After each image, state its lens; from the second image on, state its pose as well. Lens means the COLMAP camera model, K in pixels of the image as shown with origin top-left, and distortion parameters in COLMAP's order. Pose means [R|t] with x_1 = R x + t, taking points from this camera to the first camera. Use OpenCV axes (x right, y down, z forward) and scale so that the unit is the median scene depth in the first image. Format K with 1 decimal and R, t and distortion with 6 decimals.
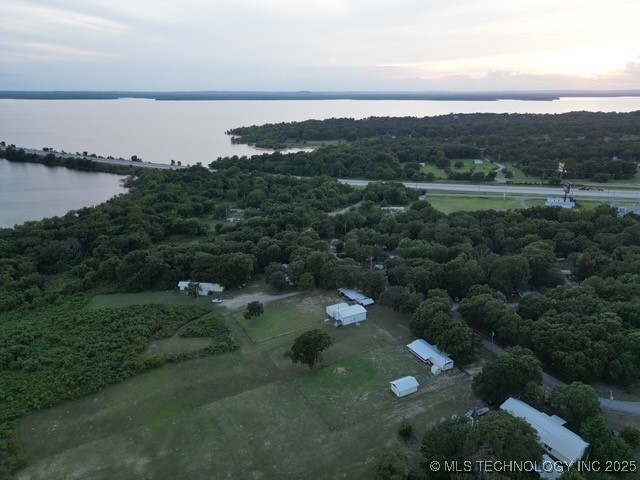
lens RADIAL K [[450.8, 0, 319.0], [0, 450.8, 237.1], [0, 0, 1]] dist [0.070022, -0.068393]
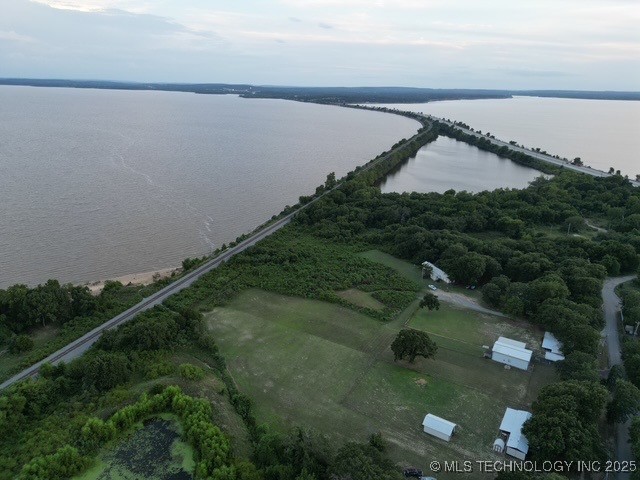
lens RADIAL K [[450.8, 0, 317.7], [0, 450.8, 236.8], [0, 0, 1]] dist [0.070022, -0.068393]
pose [[0.497124, 0.283137, -0.820183, 0.576433], [-0.283261, 0.946429, 0.155031, -0.069839], [0.820141, 0.155256, 0.550695, 0.235253]]
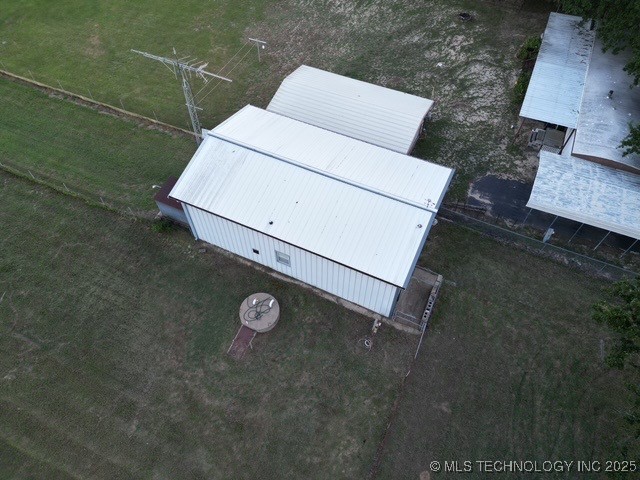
lens RADIAL K [[450.8, 0, 319.6], [0, 450.8, 238.8], [0, 0, 1]] dist [0.070022, -0.068393]
pose [[0.590335, 0.655800, -0.470565, 0.150006], [-0.246950, 0.701778, 0.668224, 0.105867], [0.768453, -0.278270, 0.576234, 1.029250]]
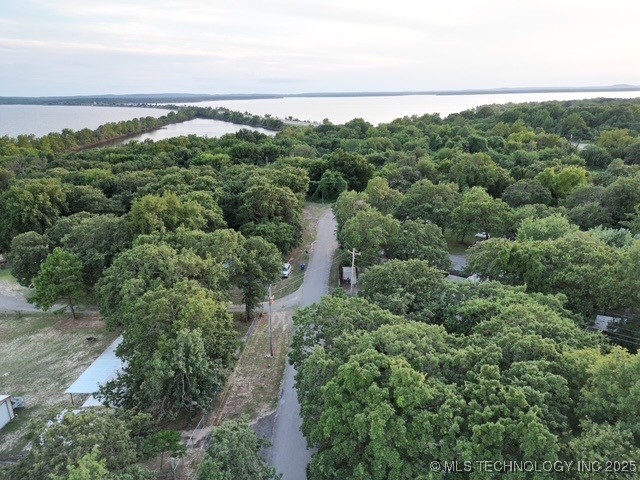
lens RADIAL K [[450.8, 0, 318.4], [0, 450.8, 234.3], [0, 0, 1]] dist [0.070022, -0.068393]
pose [[0.826439, 0.152003, -0.542120, 0.344275], [-0.155941, 0.986996, 0.039013, 0.038999], [0.541000, 0.052297, 0.839395, 1.036073]]
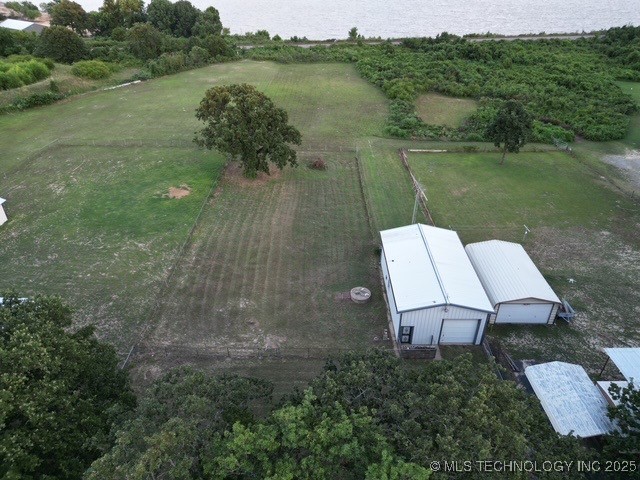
lens RADIAL K [[450.8, 0, 320.0], [0, 450.8, 239.7], [0, 0, 1]] dist [0.070022, -0.068393]
pose [[-0.477250, 0.472035, -0.741225, 0.271621], [-0.272972, 0.722124, 0.635628, 0.038282], [0.835296, 0.505687, -0.215782, 1.103300]]
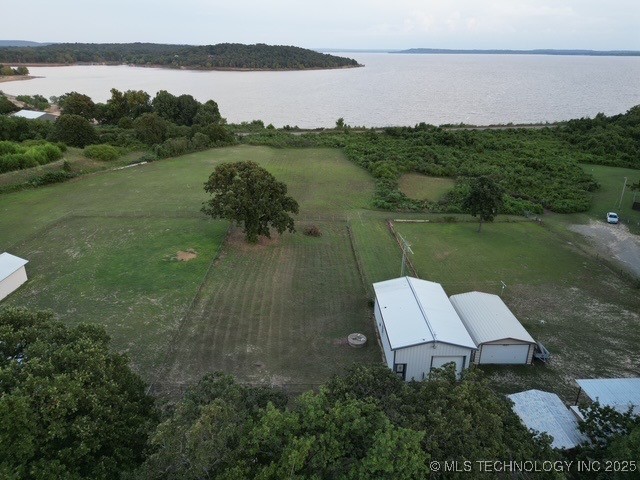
lens RADIAL K [[450.8, 0, 319.6], [0, 450.8, 239.5], [0, 0, 1]] dist [0.070022, -0.068393]
pose [[-0.454353, 0.335639, -0.825172, 0.305866], [-0.283909, 0.823443, 0.491261, 0.034347], [0.844369, 0.457480, -0.278843, 1.112853]]
